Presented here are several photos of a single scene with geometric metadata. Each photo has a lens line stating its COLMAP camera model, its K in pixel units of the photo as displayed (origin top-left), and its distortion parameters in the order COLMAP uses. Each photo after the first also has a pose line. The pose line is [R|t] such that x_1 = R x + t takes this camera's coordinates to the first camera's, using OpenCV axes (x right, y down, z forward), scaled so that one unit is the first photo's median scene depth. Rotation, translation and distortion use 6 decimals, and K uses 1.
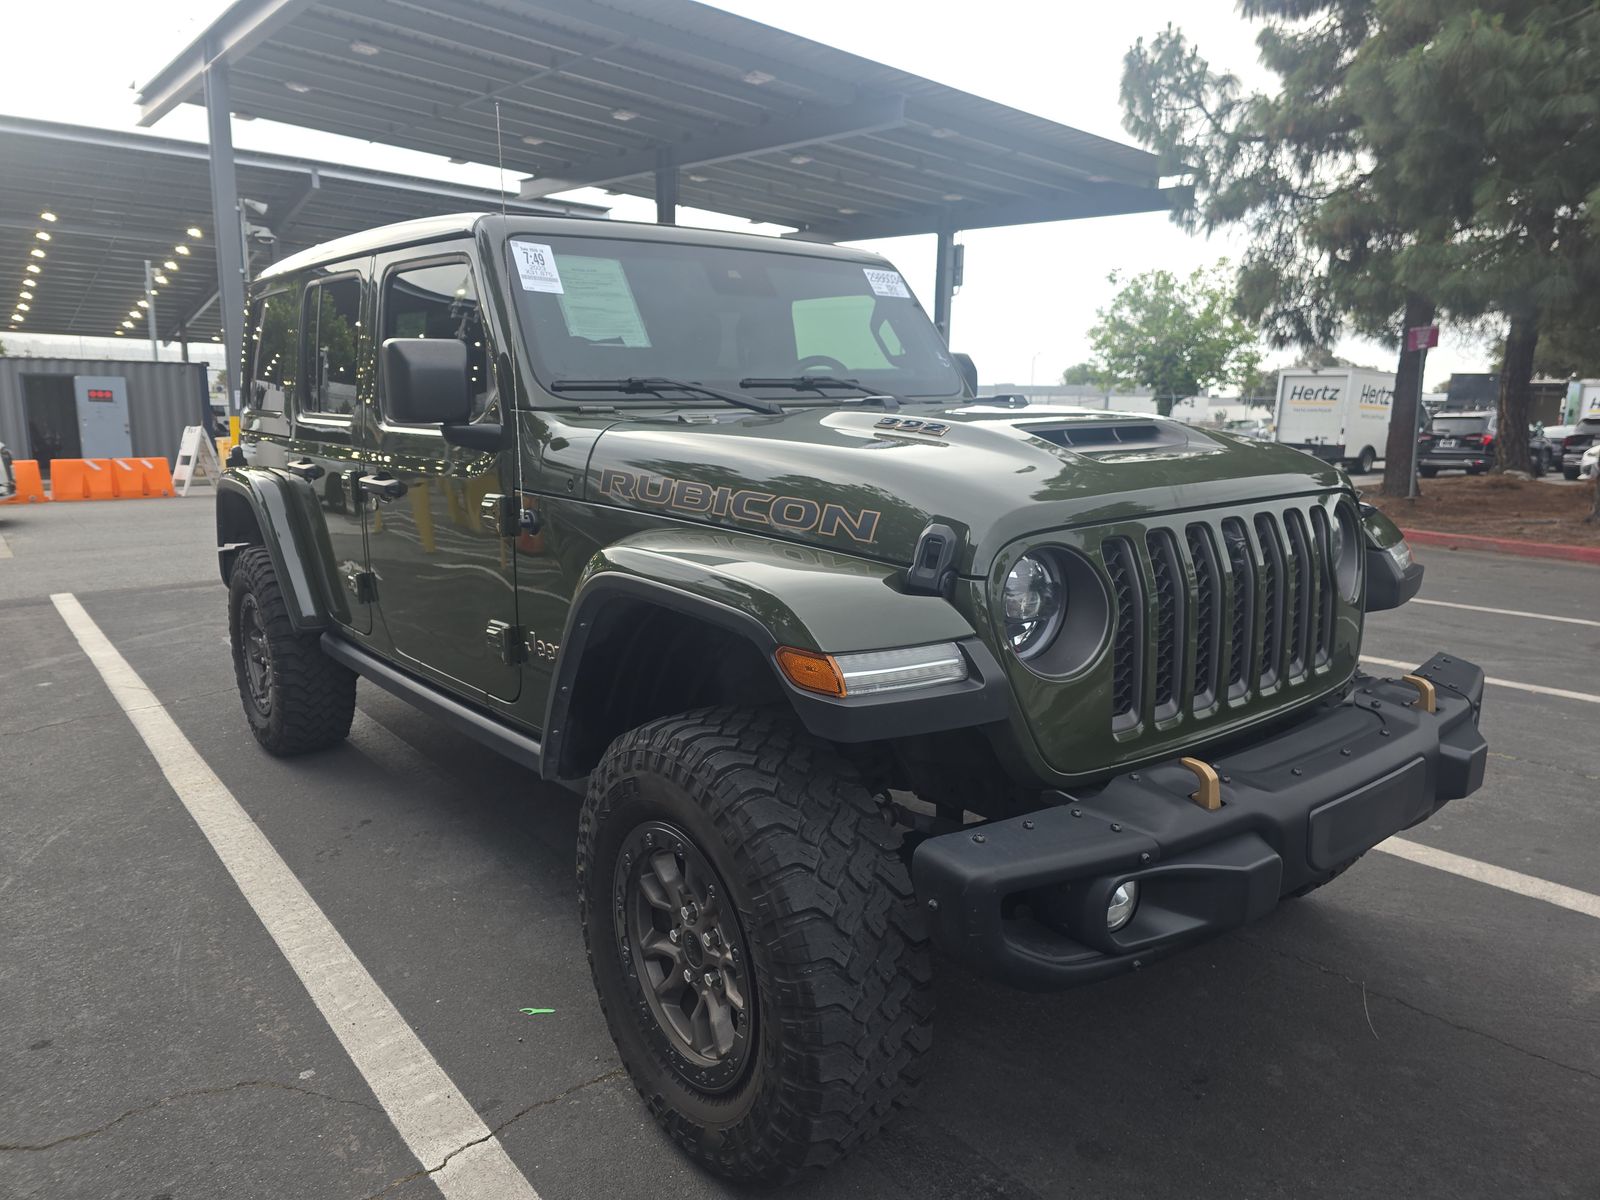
lens RADIAL K [[1082.1, 0, 807.2], [0, 1082.1, 594.1], [0, 0, 1]] dist [0.019251, -0.016135]
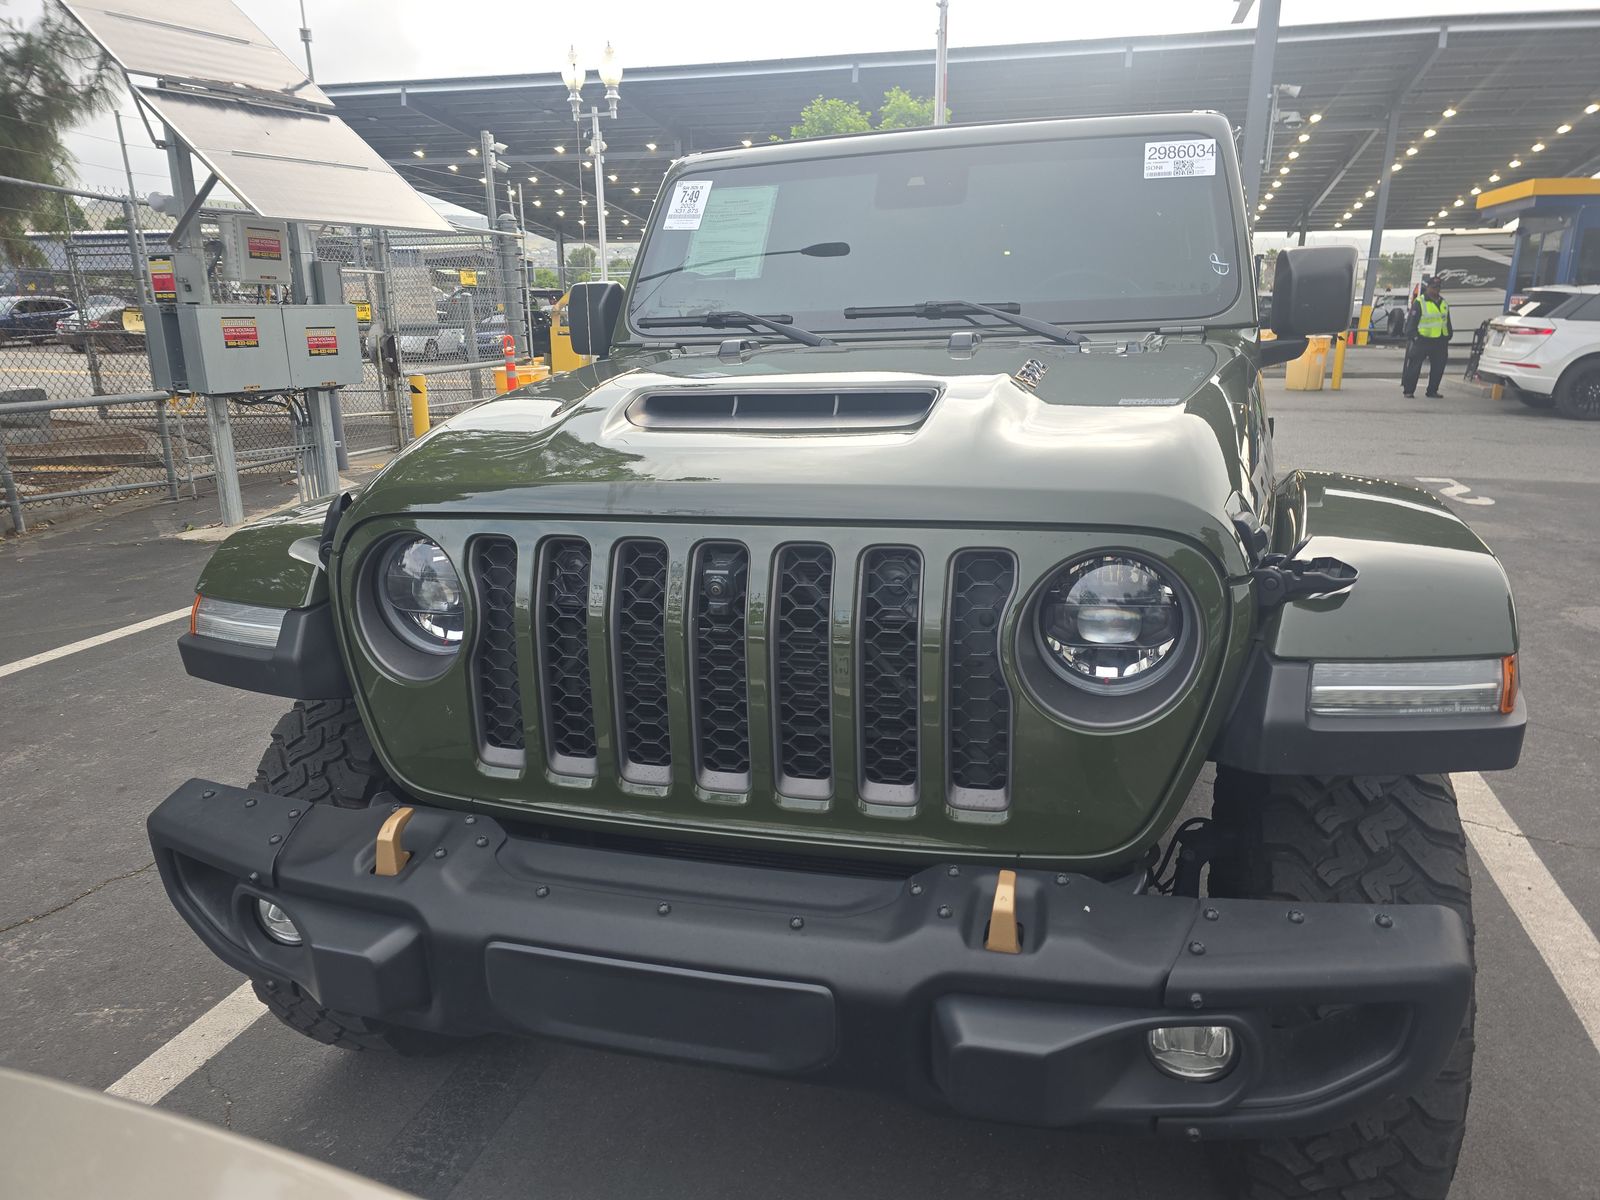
lens RADIAL K [[1082.1, 0, 813.9], [0, 1082.1, 602.6], [0, 0, 1]] dist [0.019251, -0.016135]
pose [[0.580636, 0.204870, -0.787966, 0.104216], [-0.118995, 0.978784, 0.166797, -0.016321], [0.805420, -0.003084, 0.592696, 0.067958]]
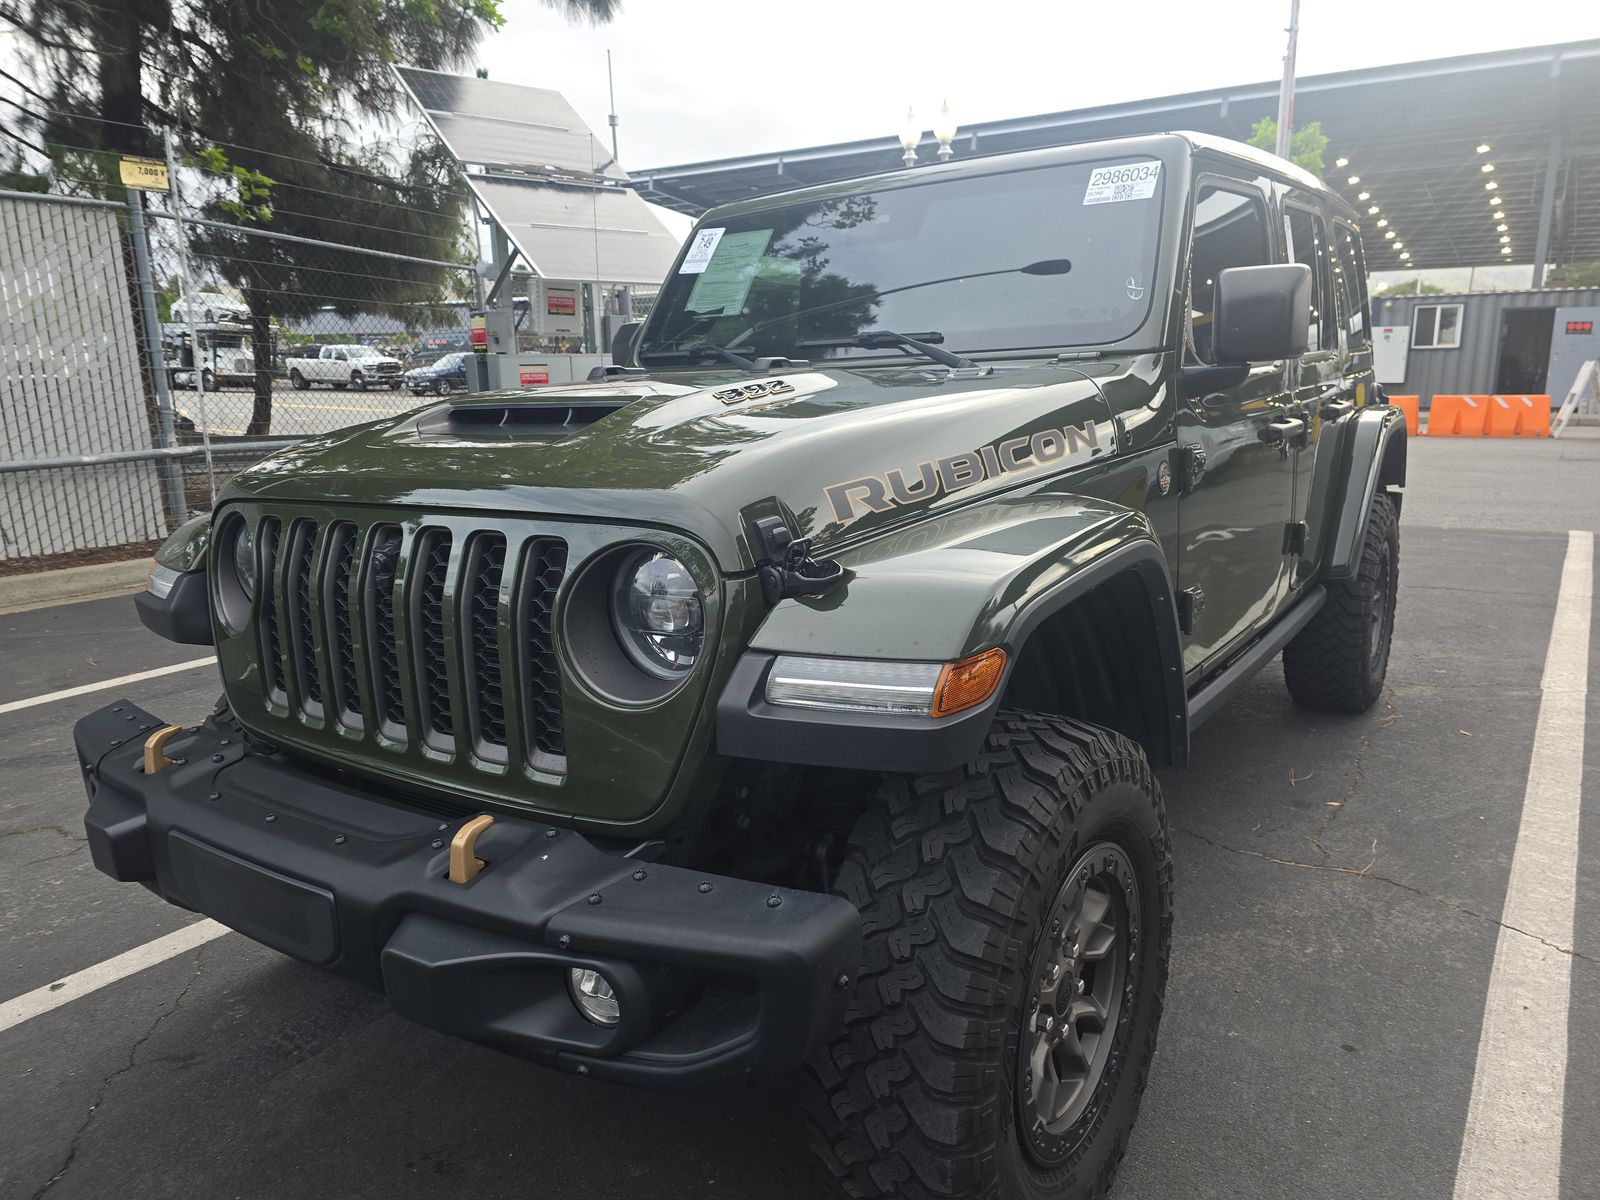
lens RADIAL K [[1082.1, 0, 798.6], [0, 1082.1, 604.8], [0, 0, 1]] dist [0.019251, -0.016135]
pose [[0.294370, 0.199931, -0.934545, 0.137930], [-0.133685, 0.976873, 0.166877, -0.020531], [0.946295, 0.075811, 0.314290, 0.115479]]
